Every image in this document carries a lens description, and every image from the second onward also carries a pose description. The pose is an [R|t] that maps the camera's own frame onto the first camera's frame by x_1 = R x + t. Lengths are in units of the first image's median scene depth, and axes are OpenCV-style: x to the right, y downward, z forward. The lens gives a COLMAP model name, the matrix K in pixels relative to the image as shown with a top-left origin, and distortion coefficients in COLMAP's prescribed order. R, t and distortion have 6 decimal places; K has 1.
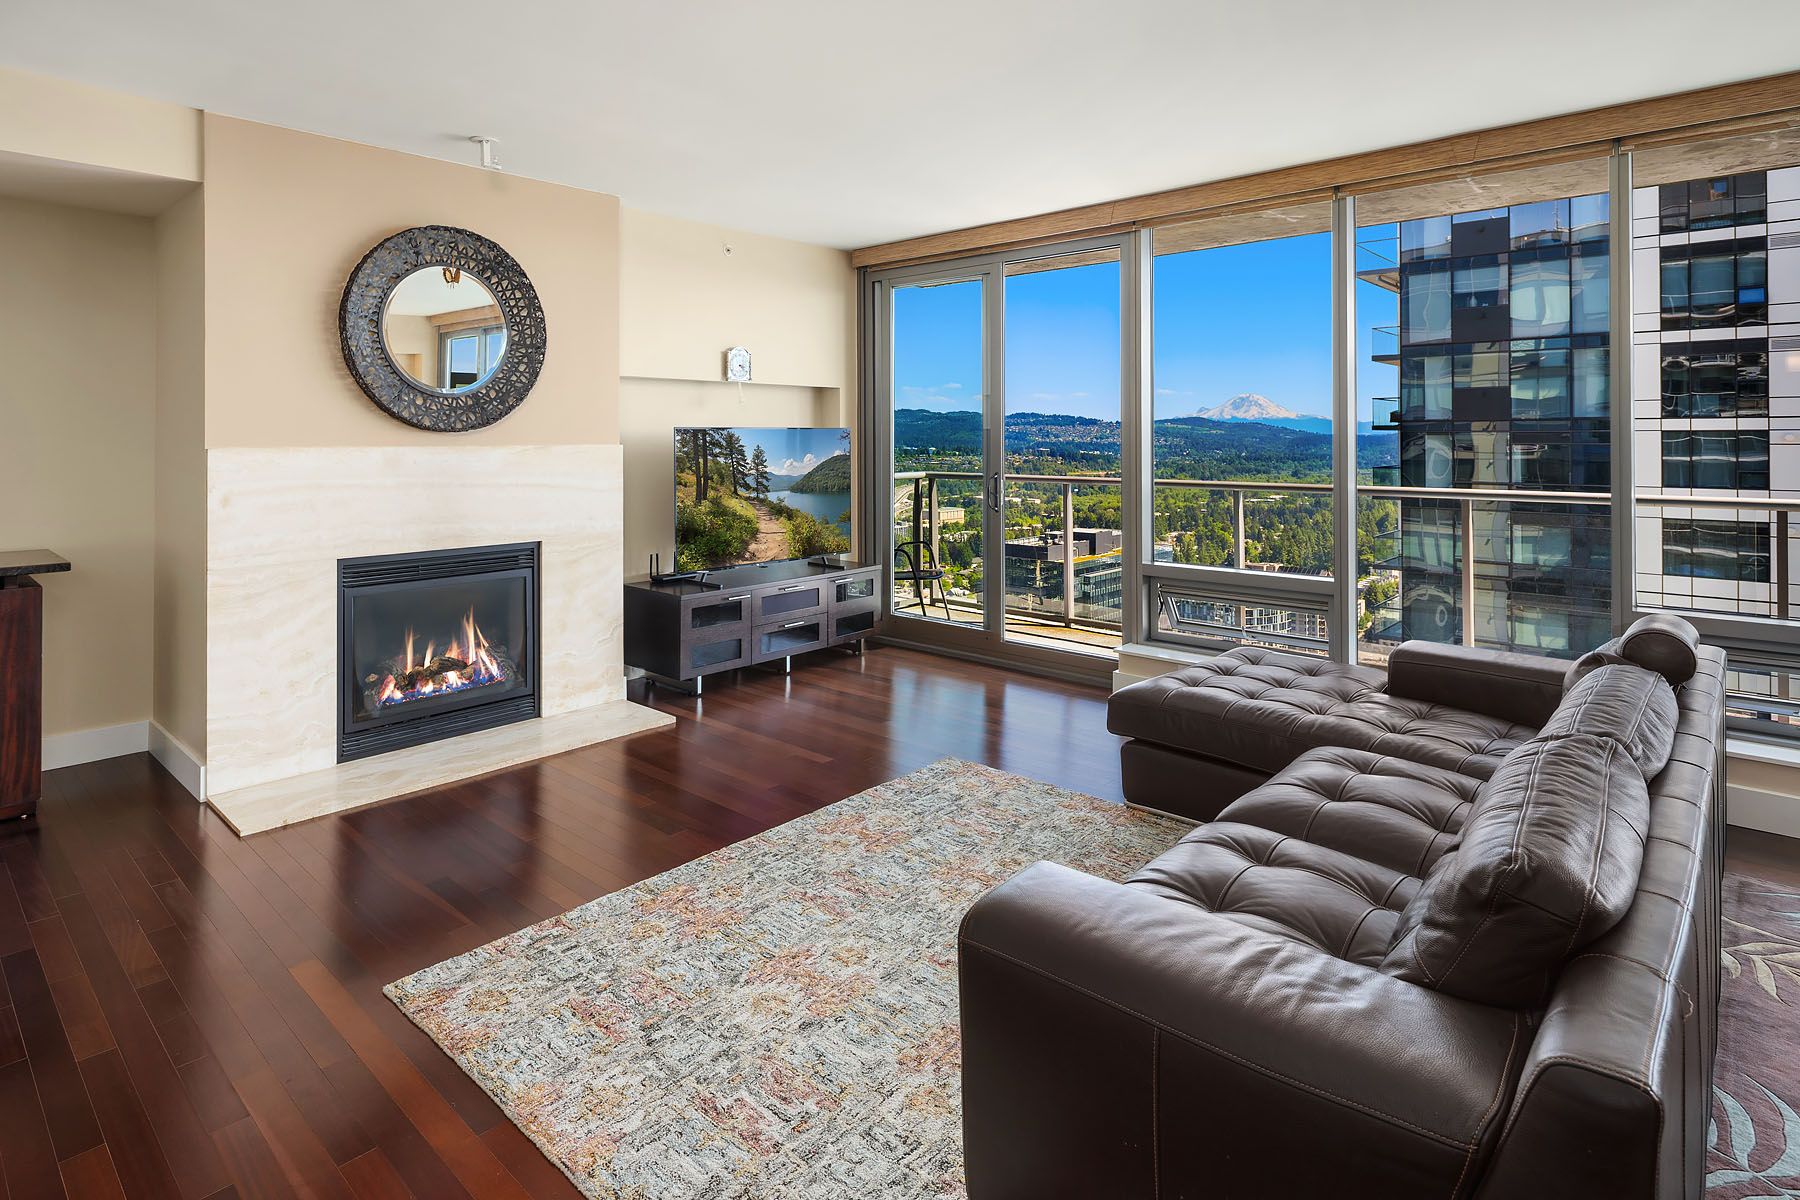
lens RADIAL K [[1043.0, 0, 952.8], [0, 1043.0, 502.5], [0, 0, 1]] dist [-0.028262, -0.003500]
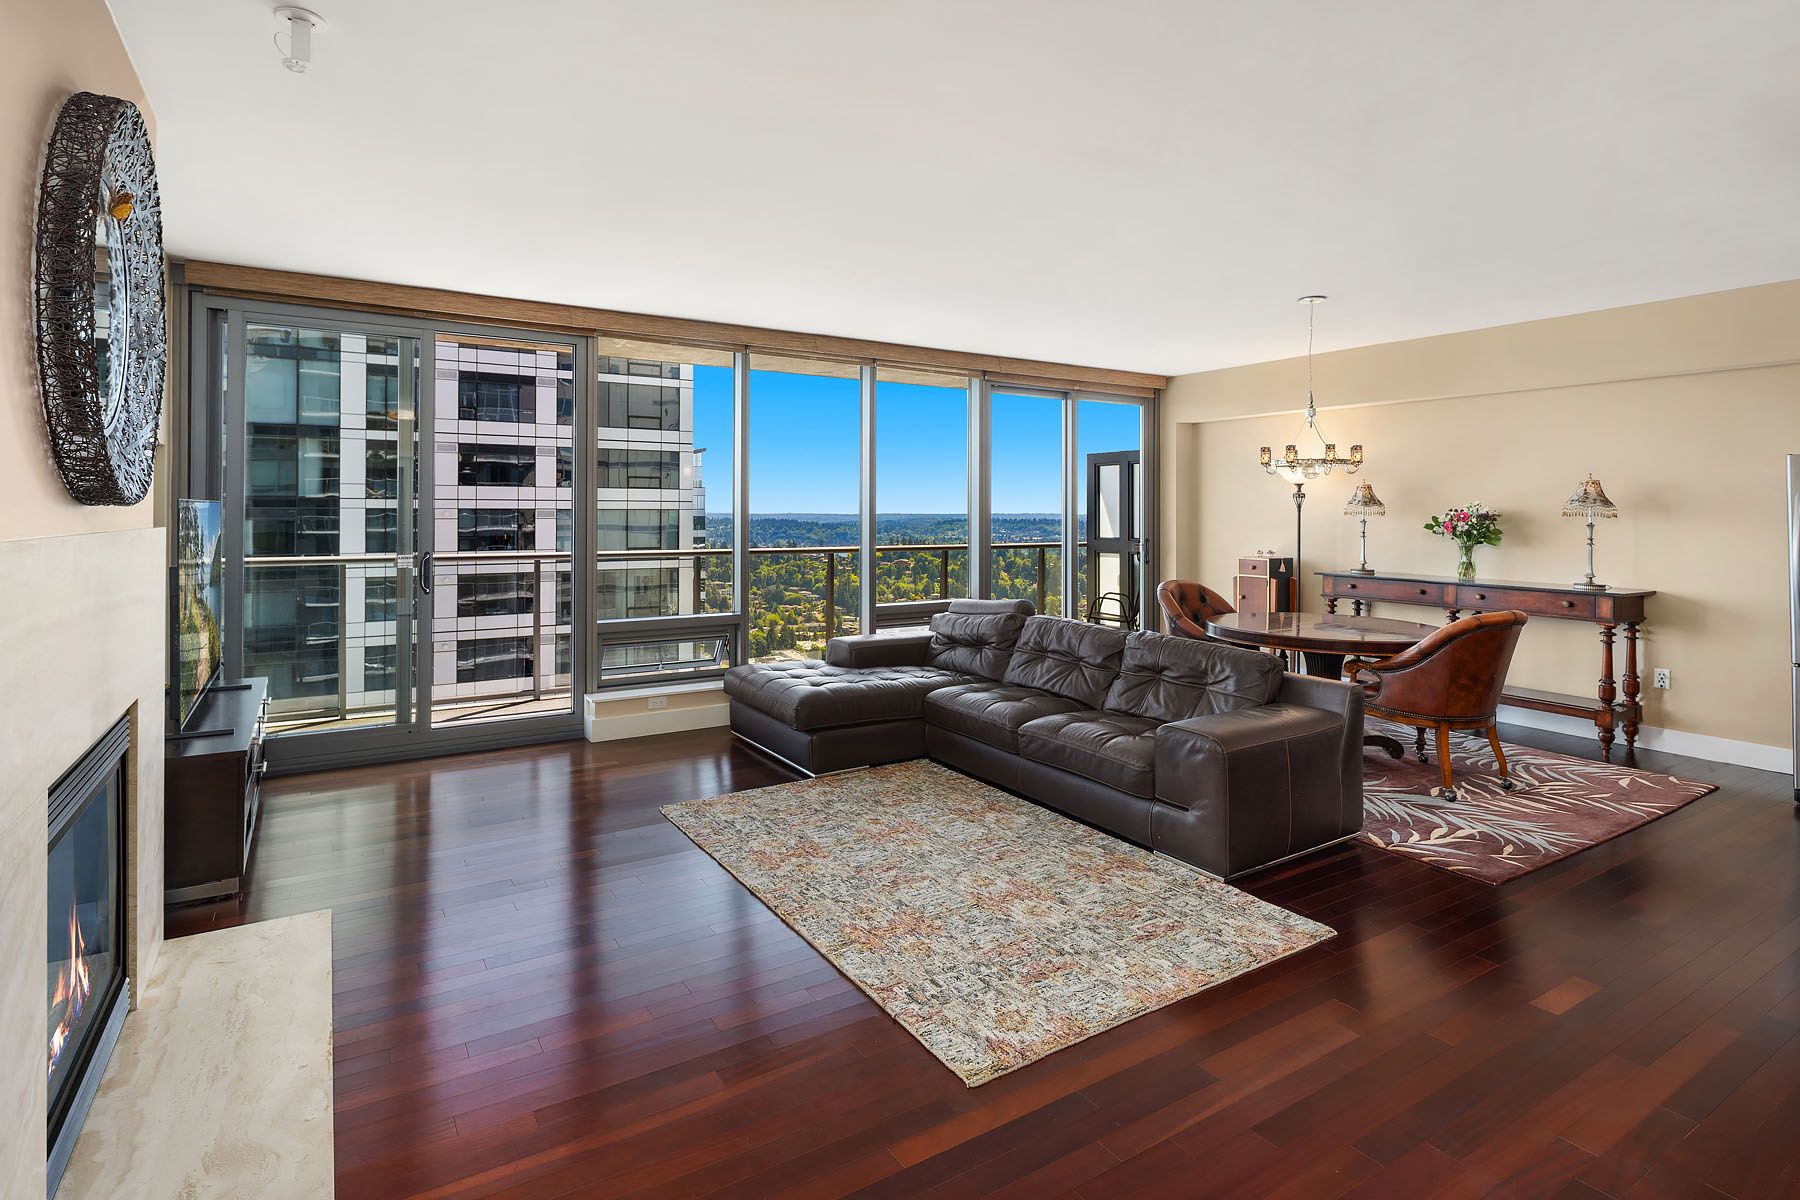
lens RADIAL K [[859.0, 0, 887.5], [0, 859.0, 552.3], [0, 0, 1]] dist [-0.001335, 0.002861]
pose [[0.258960, -0.040841, 0.965024, -1.264701], [0.055194, 0.998099, 0.027429, -0.064050], [-0.964310, 0.046160, 0.260722, 0.784508]]
